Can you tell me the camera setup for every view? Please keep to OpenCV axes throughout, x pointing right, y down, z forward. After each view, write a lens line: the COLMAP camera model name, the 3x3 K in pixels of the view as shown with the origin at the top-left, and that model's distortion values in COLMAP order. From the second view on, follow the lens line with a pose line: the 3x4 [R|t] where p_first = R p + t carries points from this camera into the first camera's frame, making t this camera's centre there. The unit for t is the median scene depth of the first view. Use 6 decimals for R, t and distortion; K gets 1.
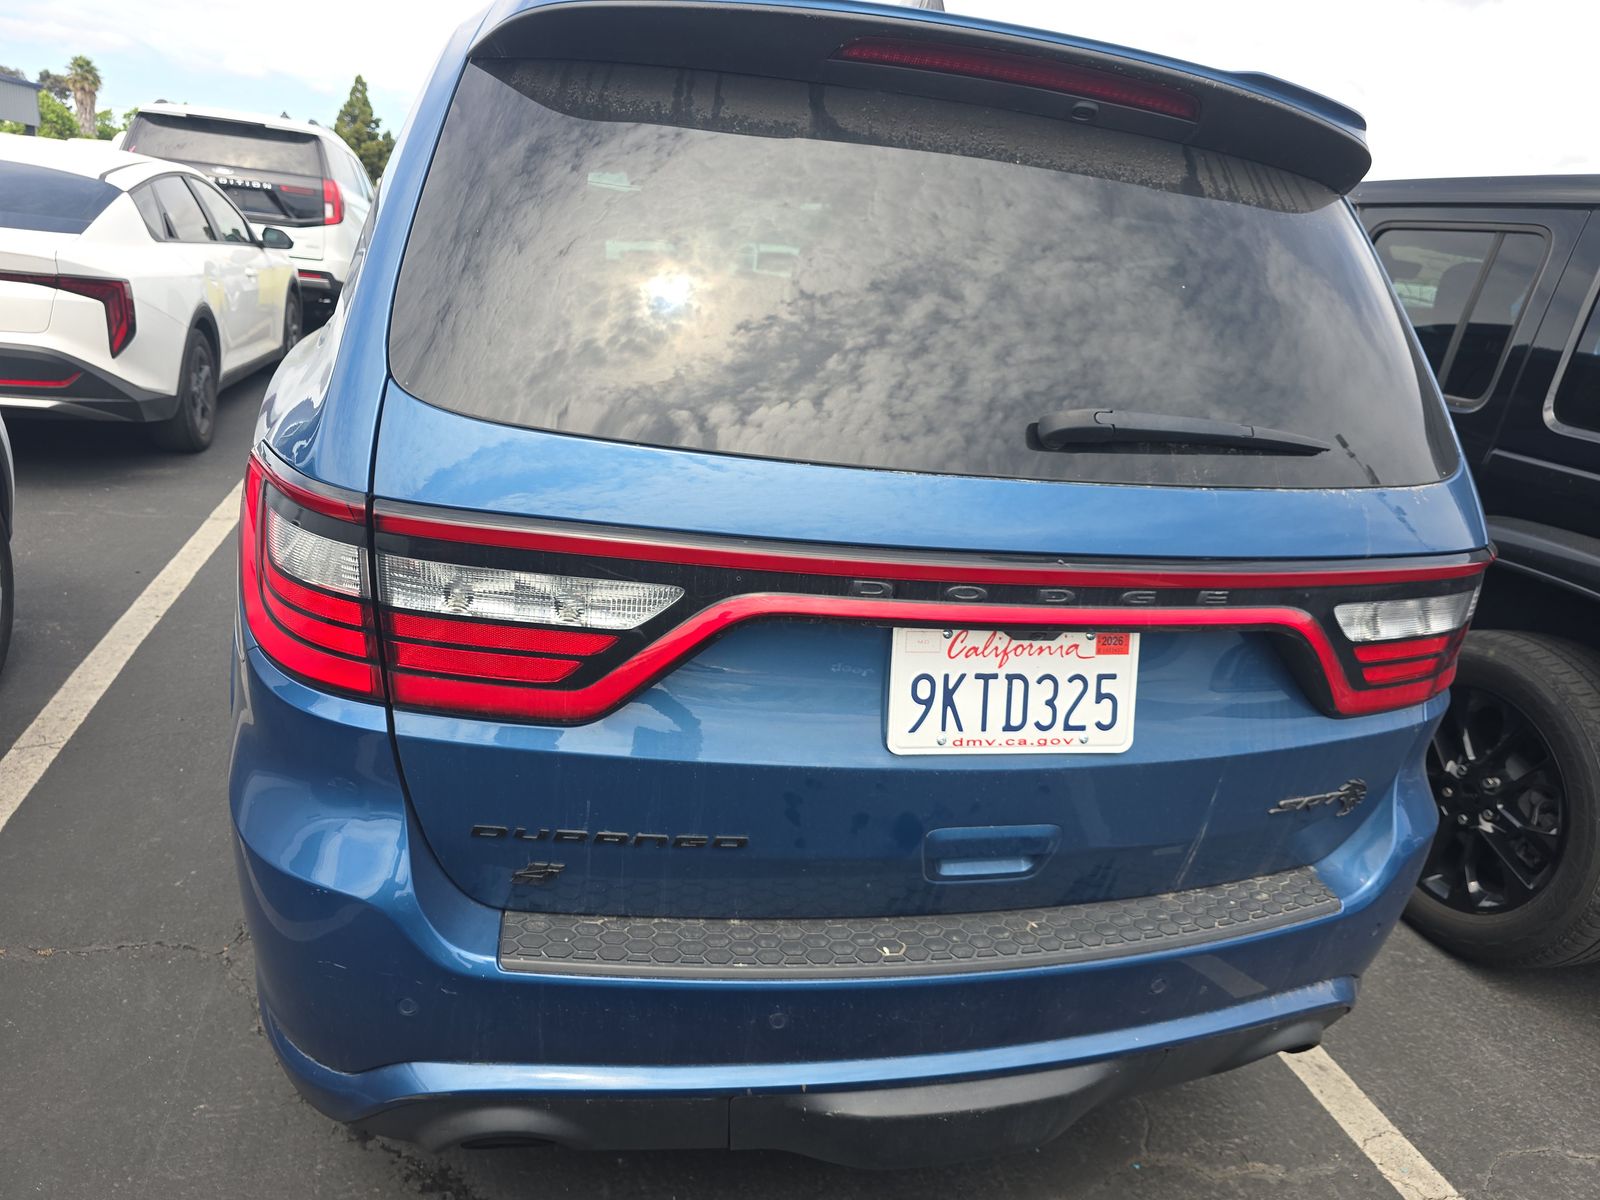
lens RADIAL K [[1083.6, 0, 809.3], [0, 1083.6, 597.4], [0, 0, 1]] dist [0.057956, -0.059426]
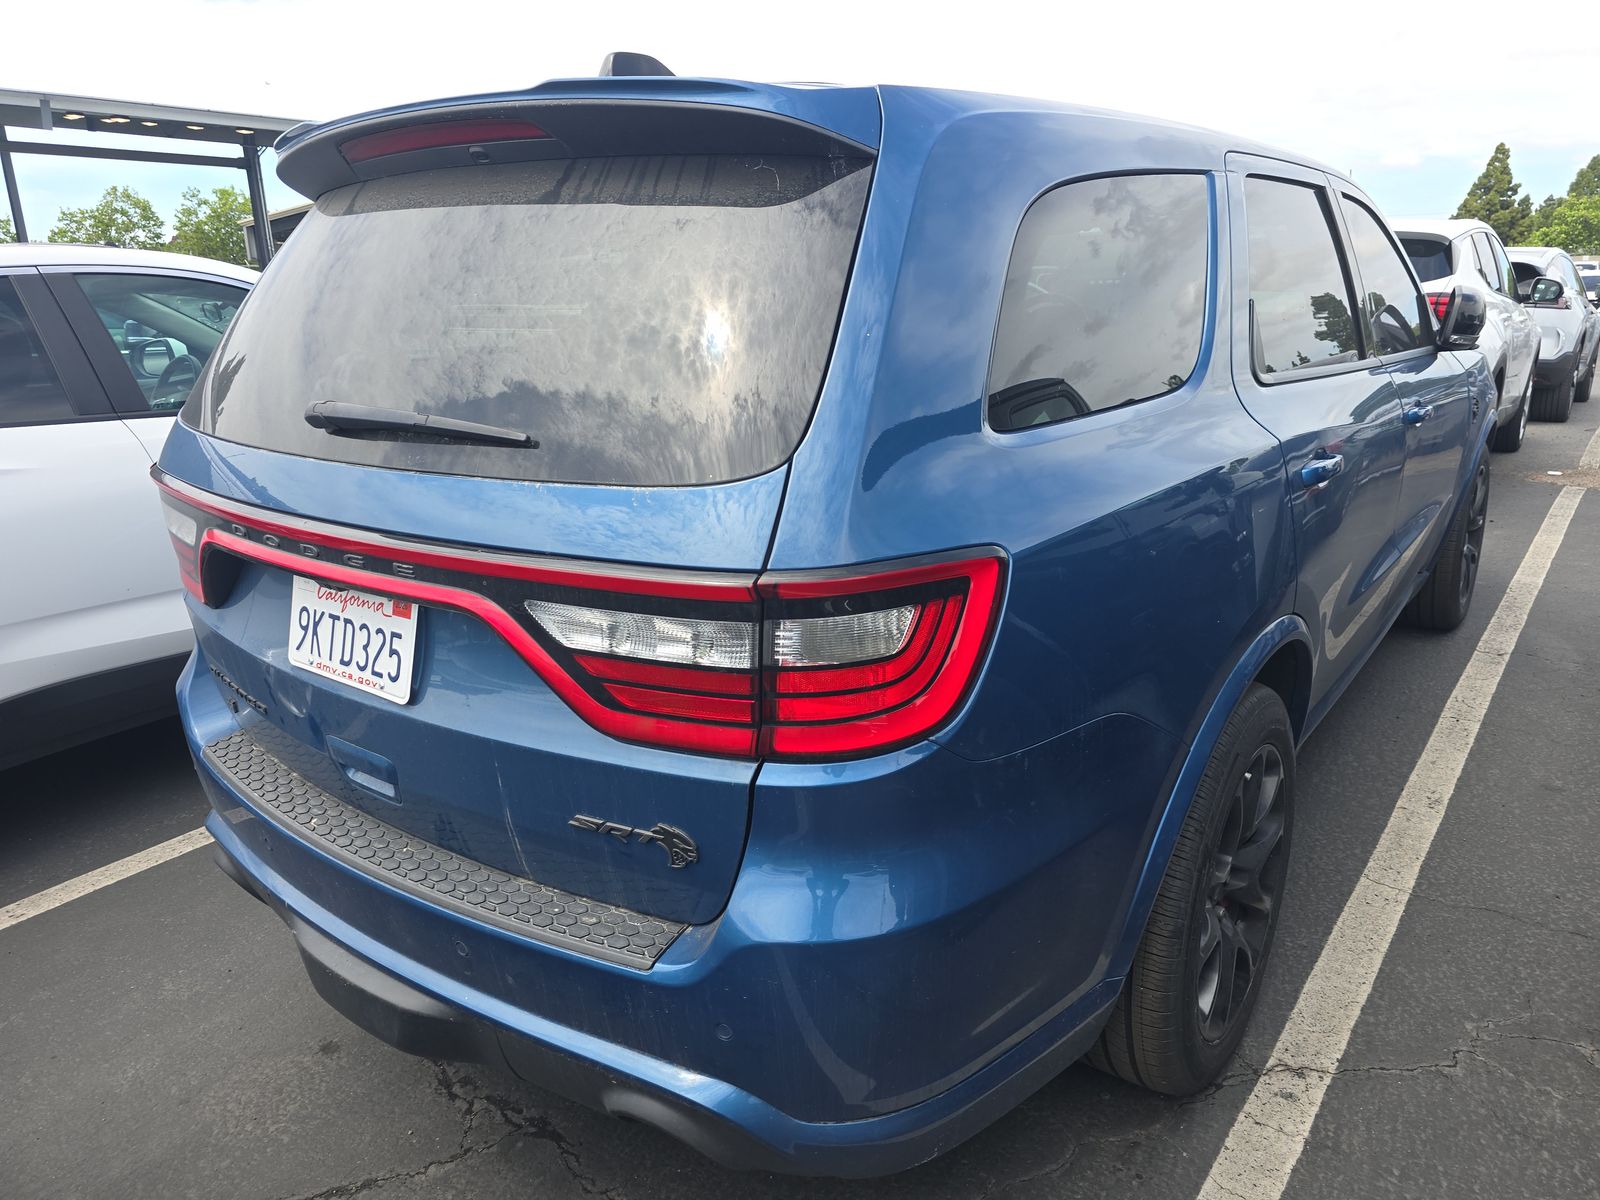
lens RADIAL K [[1083.6, 0, 809.3], [0, 1083.6, 597.4], [0, 0, 1]] dist [0.057956, -0.059426]
pose [[0.602884, 0.099146, -0.791645, 1.490037], [-0.157711, 0.987479, 0.003566, -0.040961], [0.782086, 0.122701, 0.610972, 0.649559]]
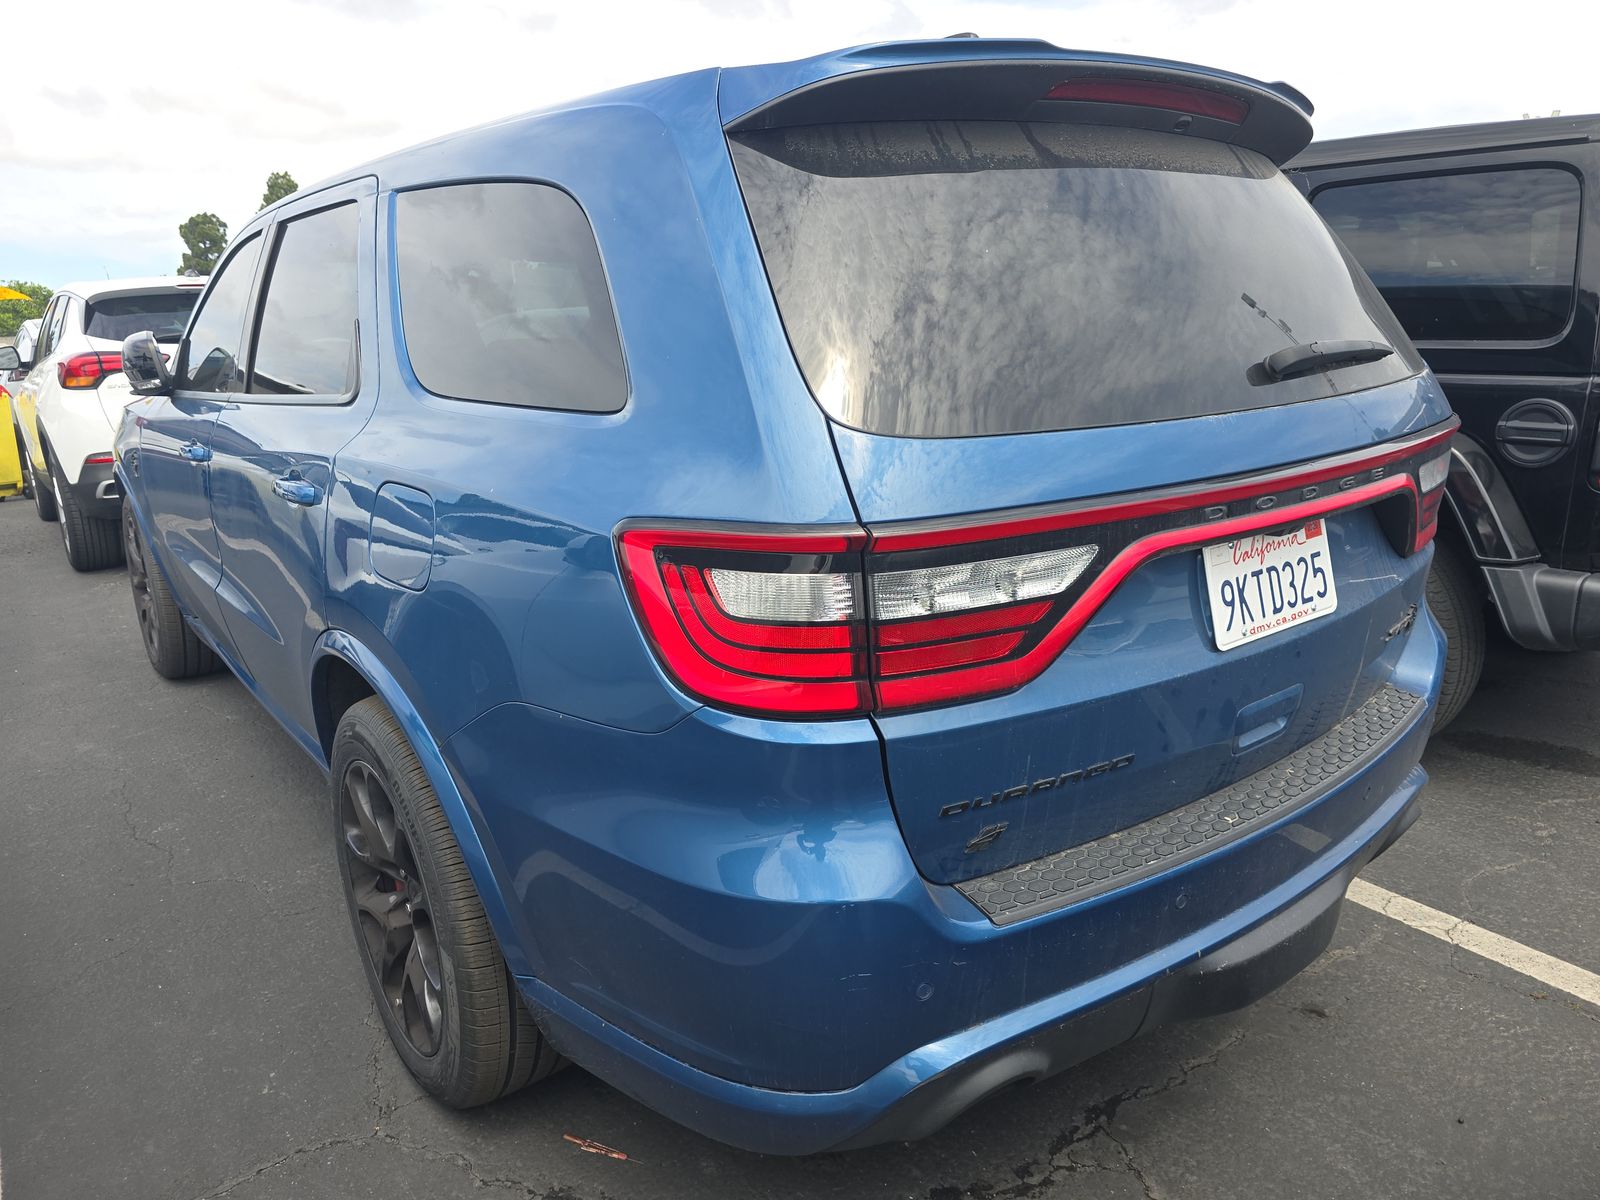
lens RADIAL K [[1083.6, 0, 809.3], [0, 1083.6, 597.4], [0, 0, 1]] dist [0.057956, -0.059426]
pose [[0.914098, -0.237242, 0.328850, -0.710592], [0.249850, 0.968276, 0.004040, -0.032162], [-0.319376, 0.078470, 0.944374, -0.005320]]
